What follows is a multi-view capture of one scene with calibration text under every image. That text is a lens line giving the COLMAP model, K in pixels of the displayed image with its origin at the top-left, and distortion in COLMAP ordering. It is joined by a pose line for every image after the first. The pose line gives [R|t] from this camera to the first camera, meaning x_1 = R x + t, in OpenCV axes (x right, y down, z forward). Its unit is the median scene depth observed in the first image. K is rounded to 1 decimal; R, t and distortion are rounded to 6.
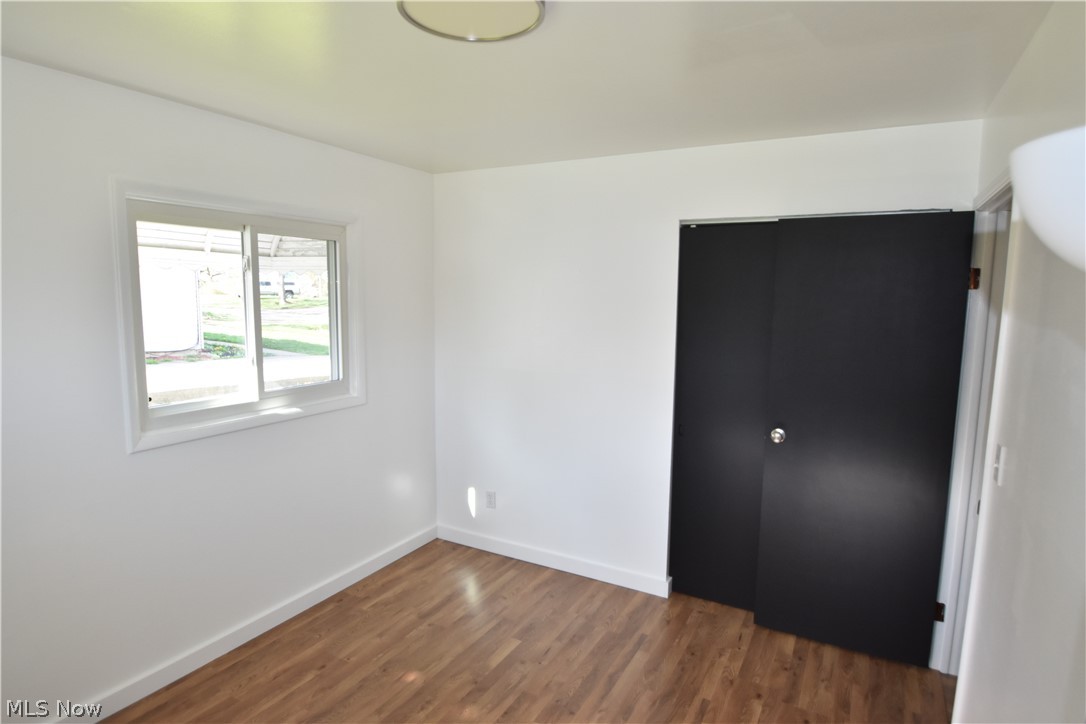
lens RADIAL K [[603.9, 0, 543.0], [0, 603.9, 362.0], [0, 0, 1]] dist [0.000376, 0.000009]
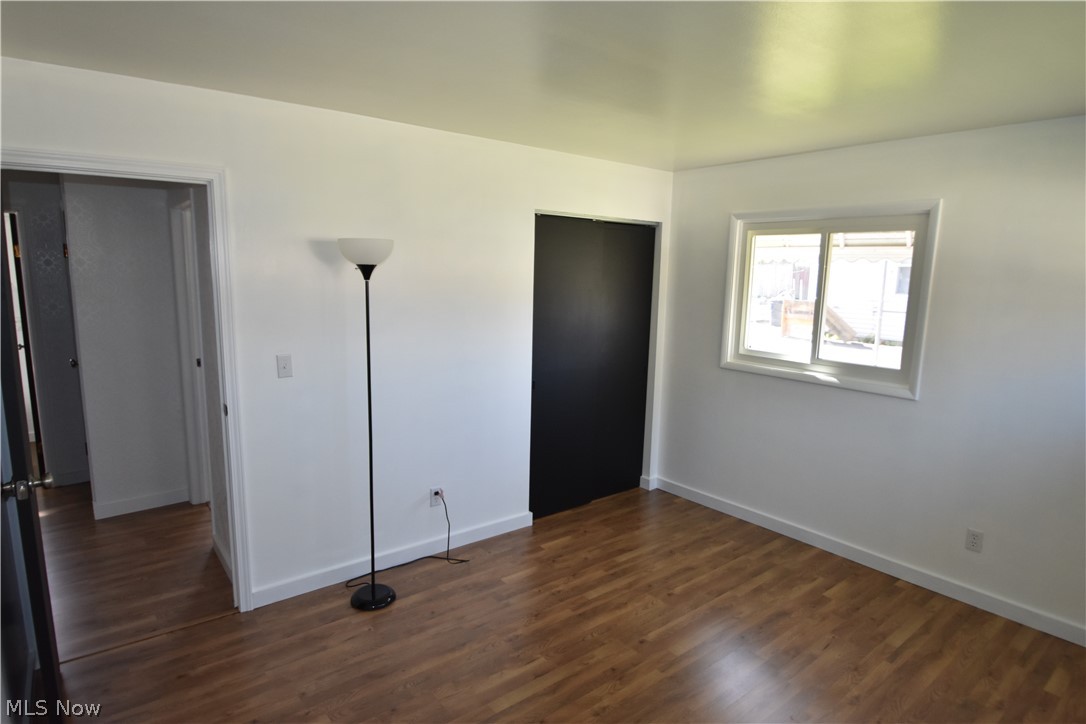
lens RADIAL K [[603.9, 0, 543.0], [0, 603.9, 362.0], [0, 0, 1]] dist [0.000376, 0.000009]
pose [[-0.390639, 0.128436, -0.911540, 0.889936], [-0.137844, 0.970893, 0.195872, -0.108223], [0.910165, 0.202165, -0.361564, 0.931242]]
